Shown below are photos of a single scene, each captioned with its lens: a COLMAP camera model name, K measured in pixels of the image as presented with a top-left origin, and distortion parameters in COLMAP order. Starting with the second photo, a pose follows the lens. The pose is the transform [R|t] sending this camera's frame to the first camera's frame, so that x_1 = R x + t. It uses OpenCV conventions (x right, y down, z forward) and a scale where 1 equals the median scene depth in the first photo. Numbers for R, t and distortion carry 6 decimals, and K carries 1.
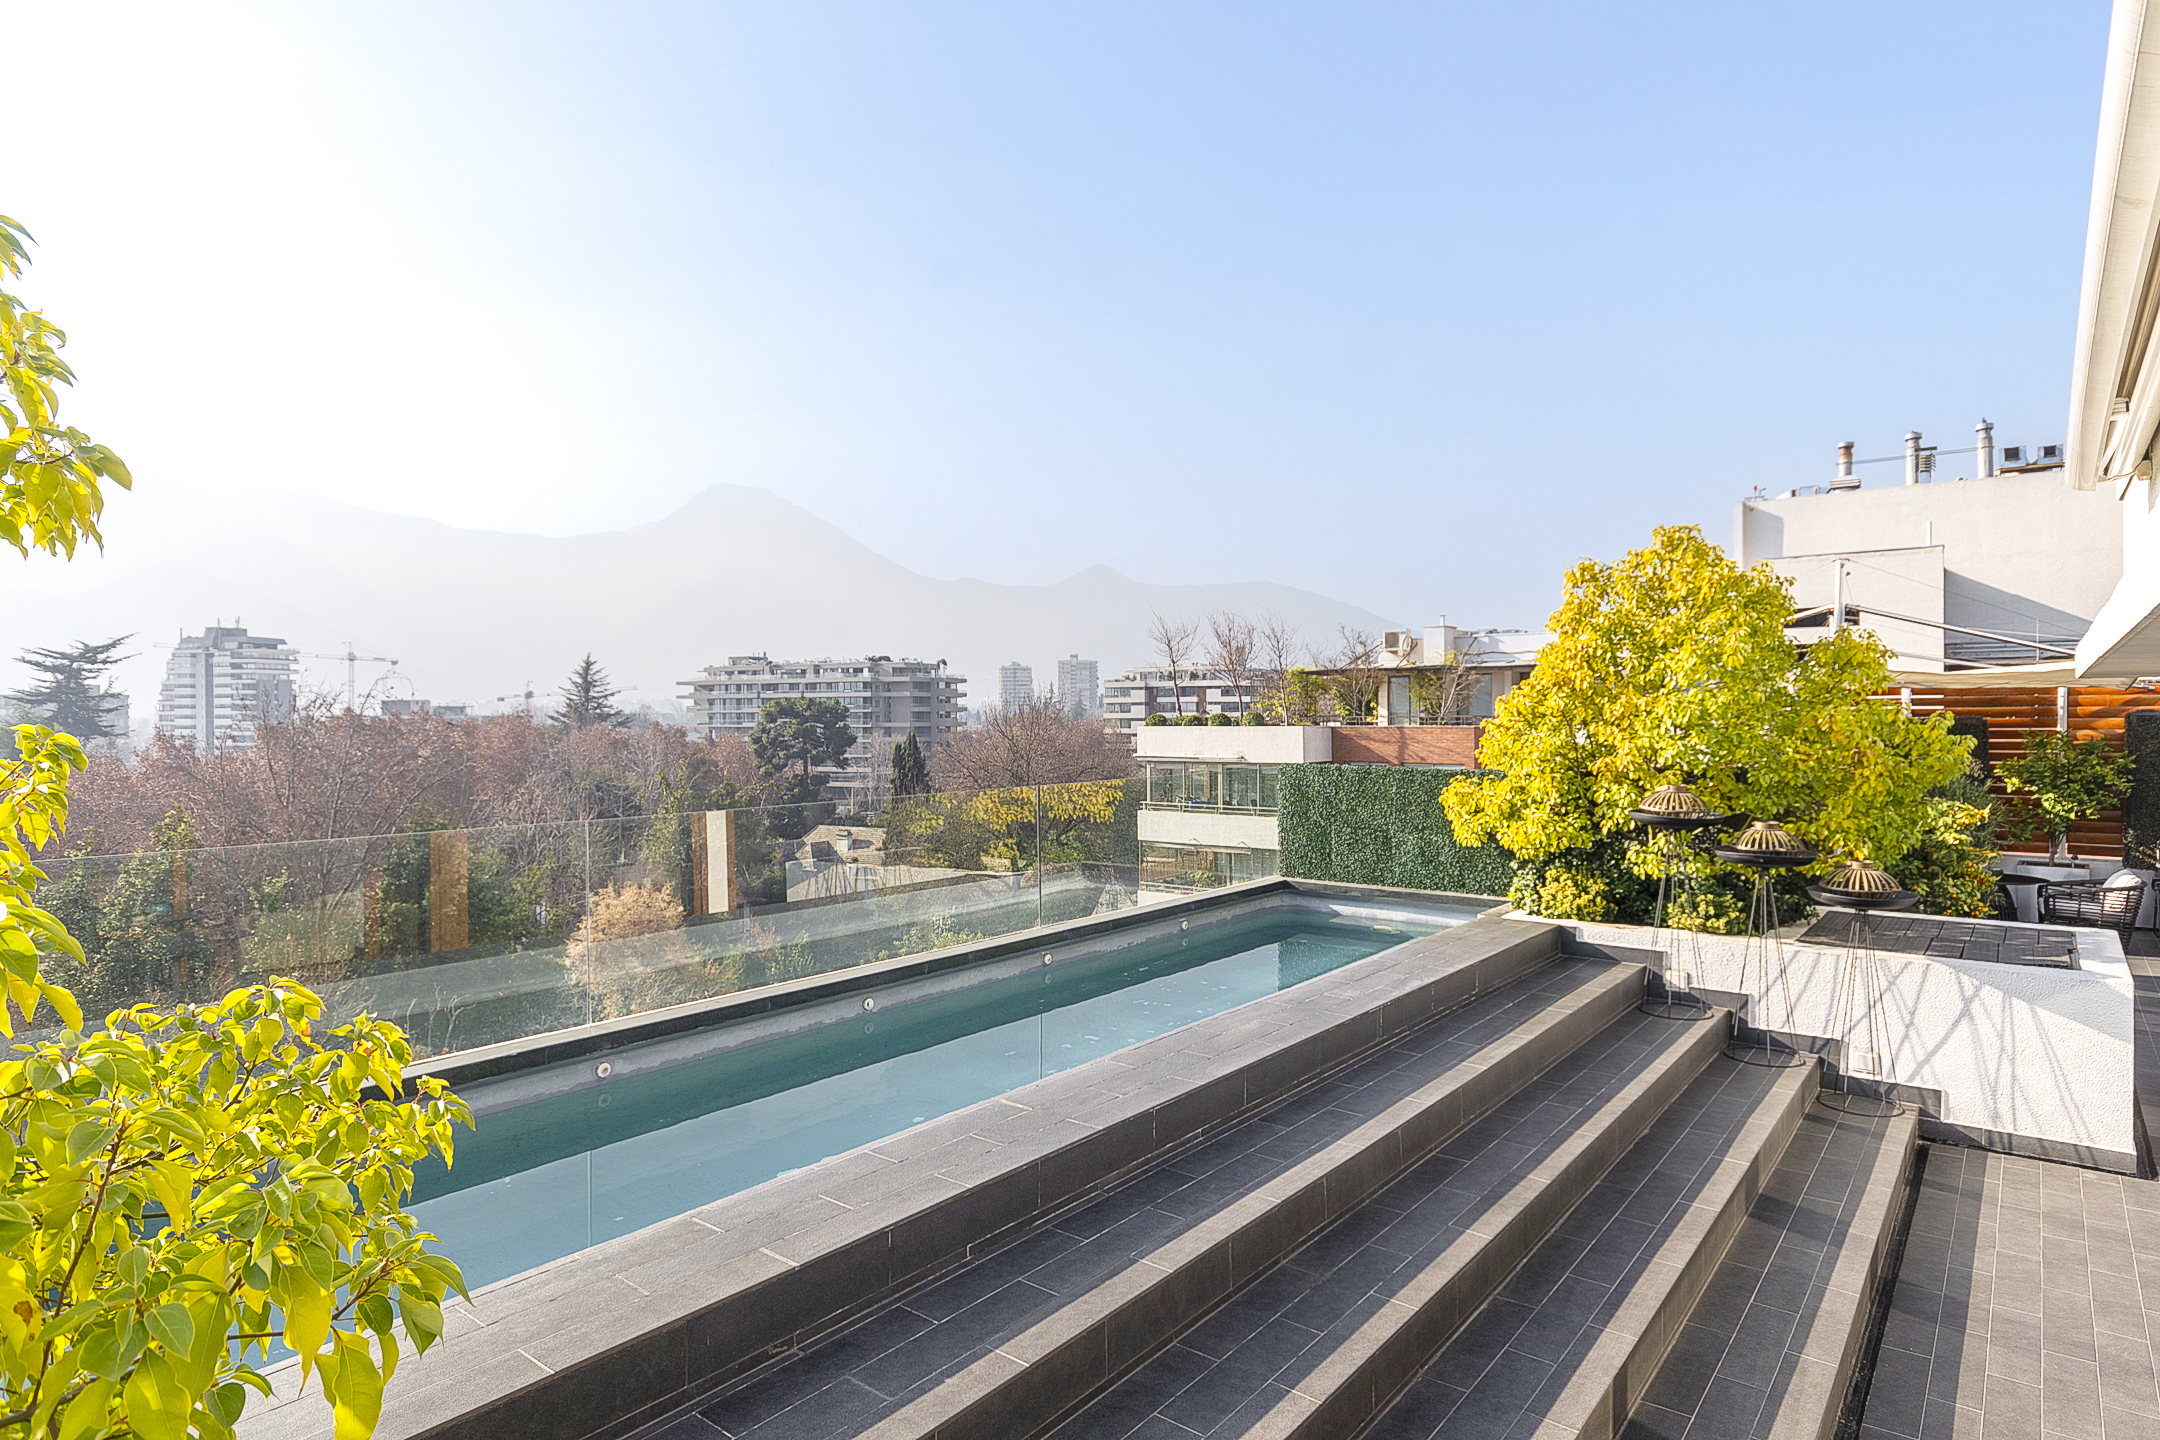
lens RADIAL K [[1181.3, 0, 1083.8], [0, 1181.3, 720.8], [0, 0, 1]] dist [-0.006369, -0.001656]
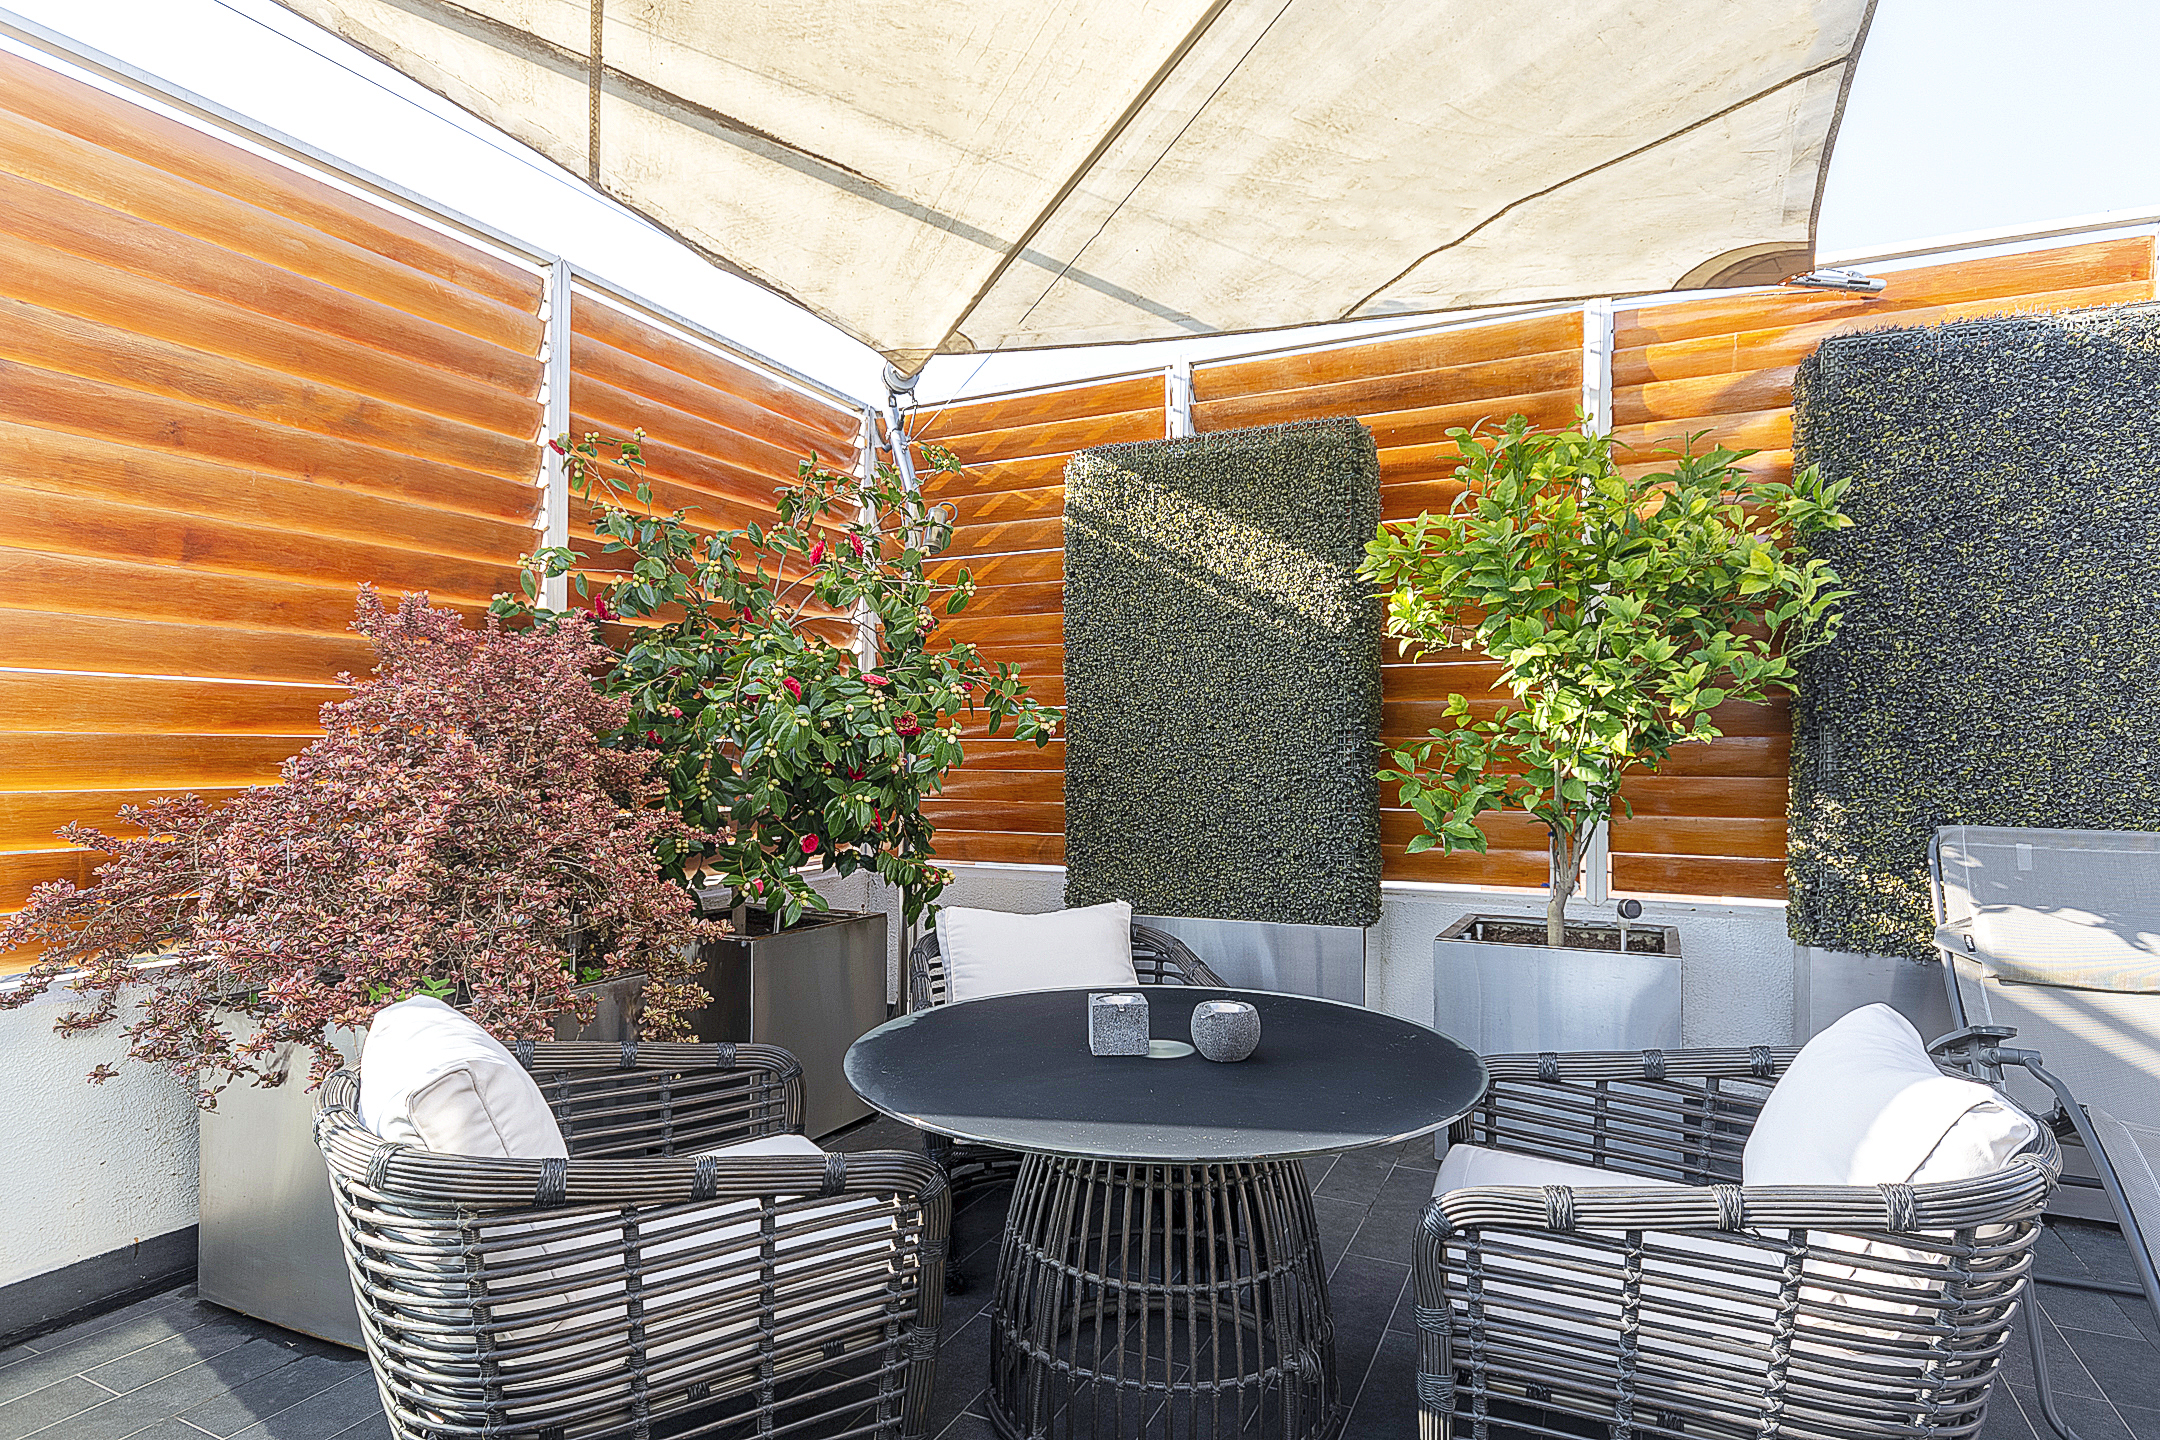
lens RADIAL K [[1181.3, 0, 1078.4], [0, 1181.3, 728.2], [0, 0, 1]] dist [-0.006369, -0.001656]
pose [[0.971721, 0.005784, 0.236059, 0.660831], [-0.002864, 0.999915, -0.012713, 0.080871], [-0.236113, 0.011677, 0.971655, 0.772804]]
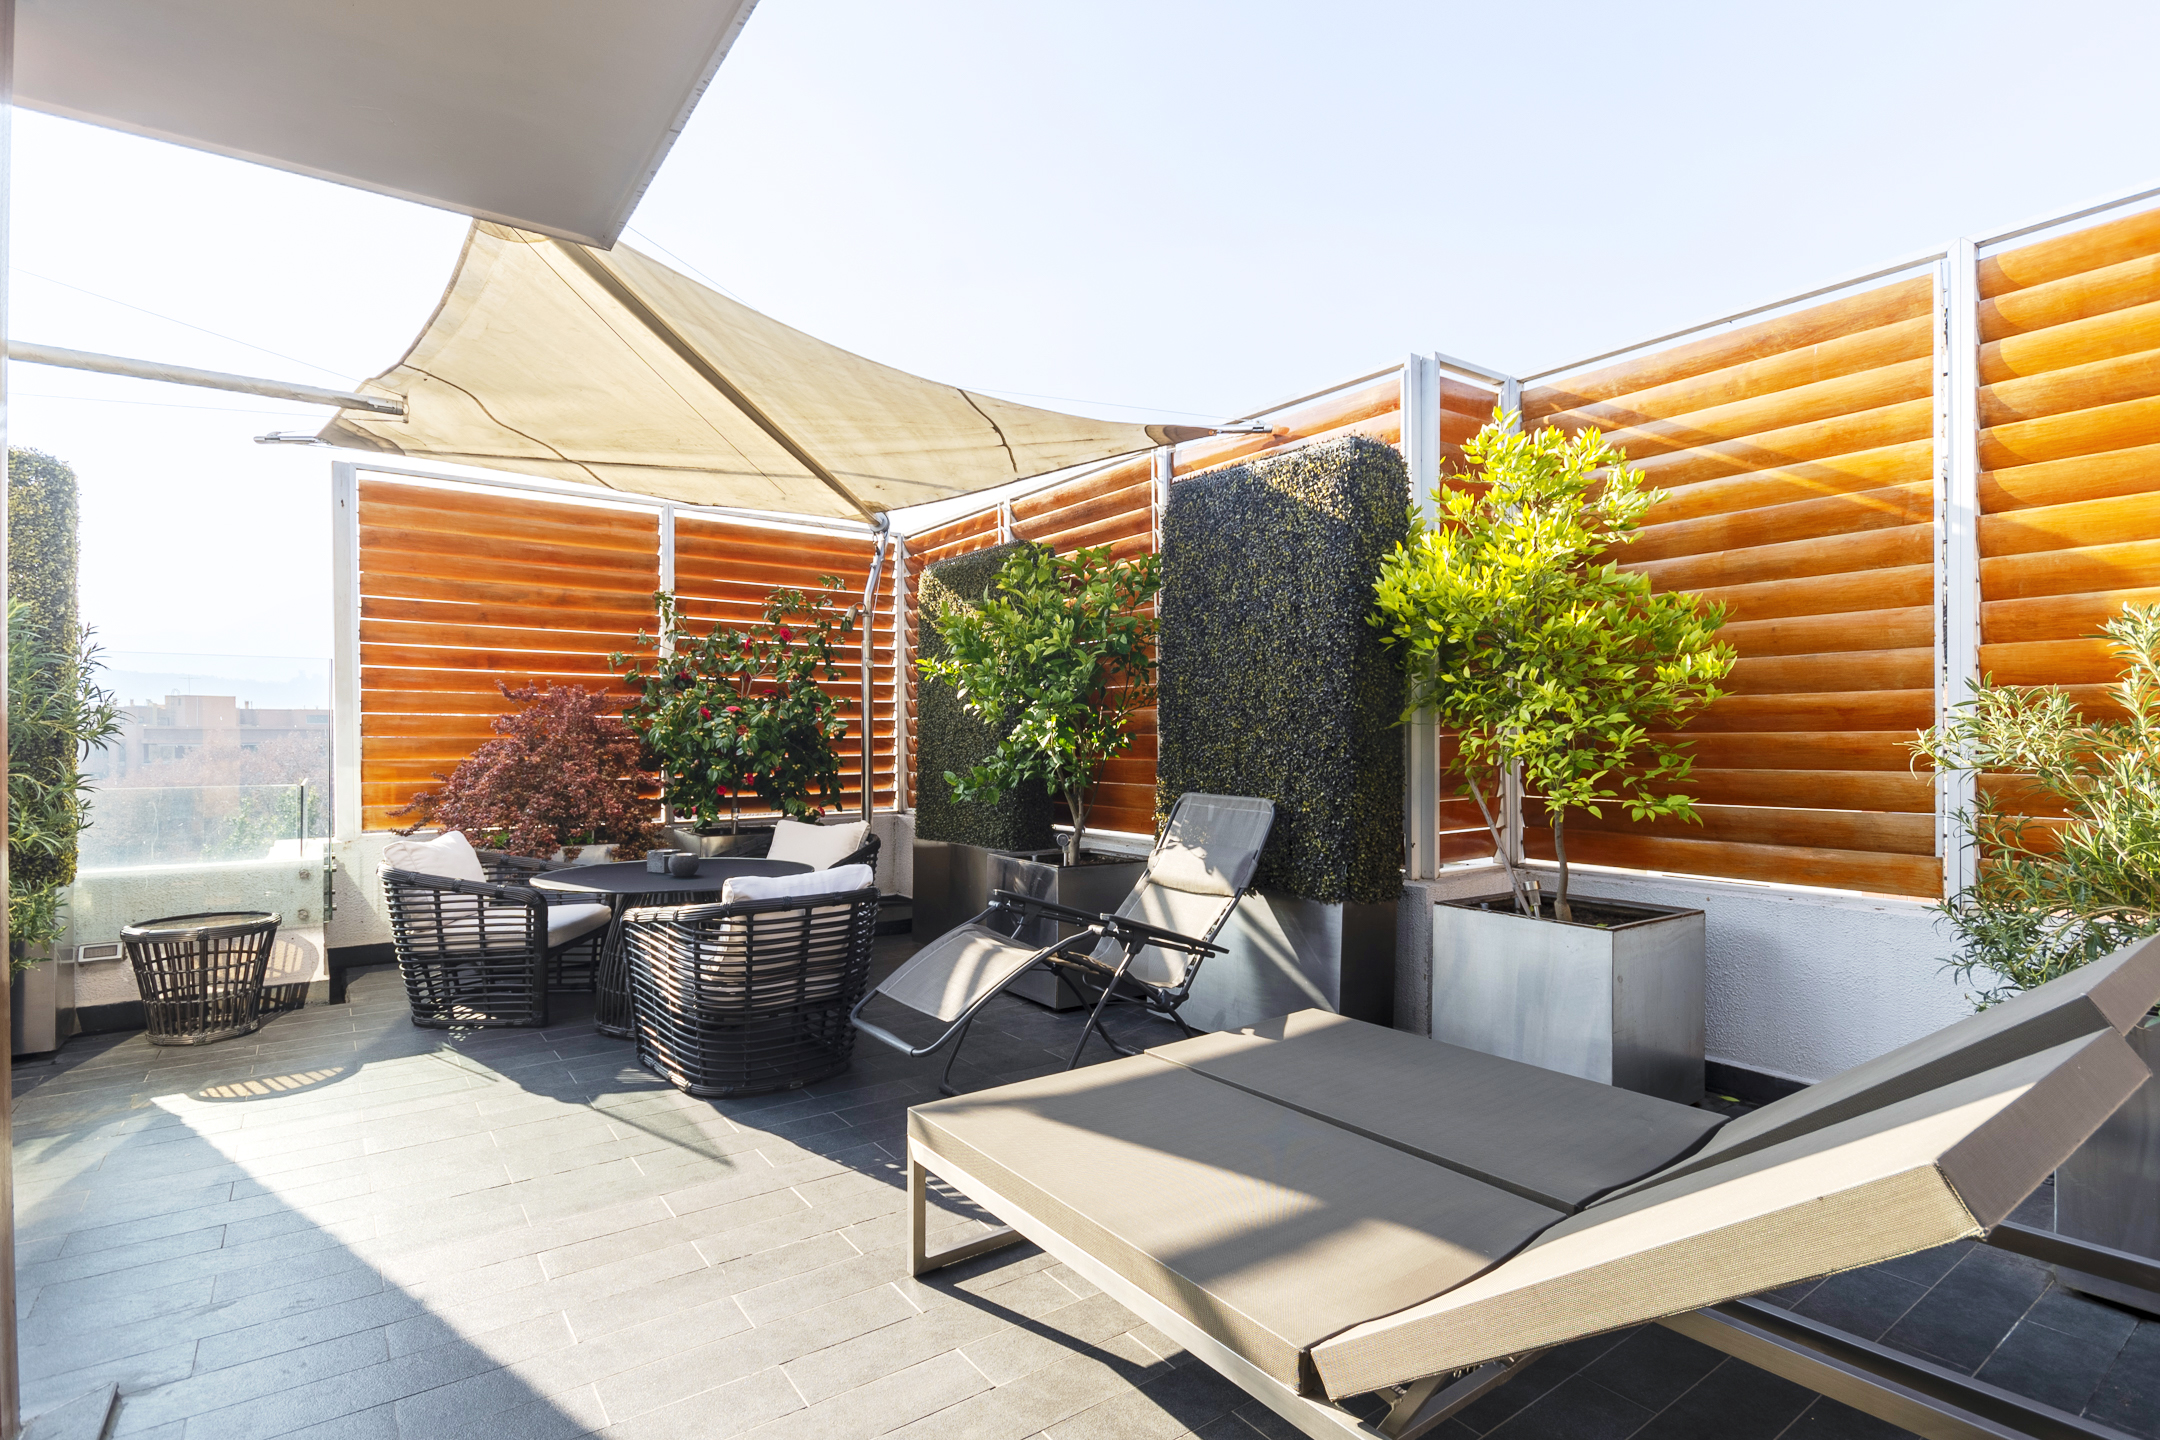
lens RADIAL K [[1043.6, 0, 1071.9], [0, 1043.6, 715.1], [0, 0, 1]] dist [0.002942, 0.000061]
pose [[0.962003, -0.003349, -0.273018, 0.926137], [0.004911, 0.999975, 0.005038, 0.068974], [0.272995, -0.006187, 0.961996, 0.640525]]
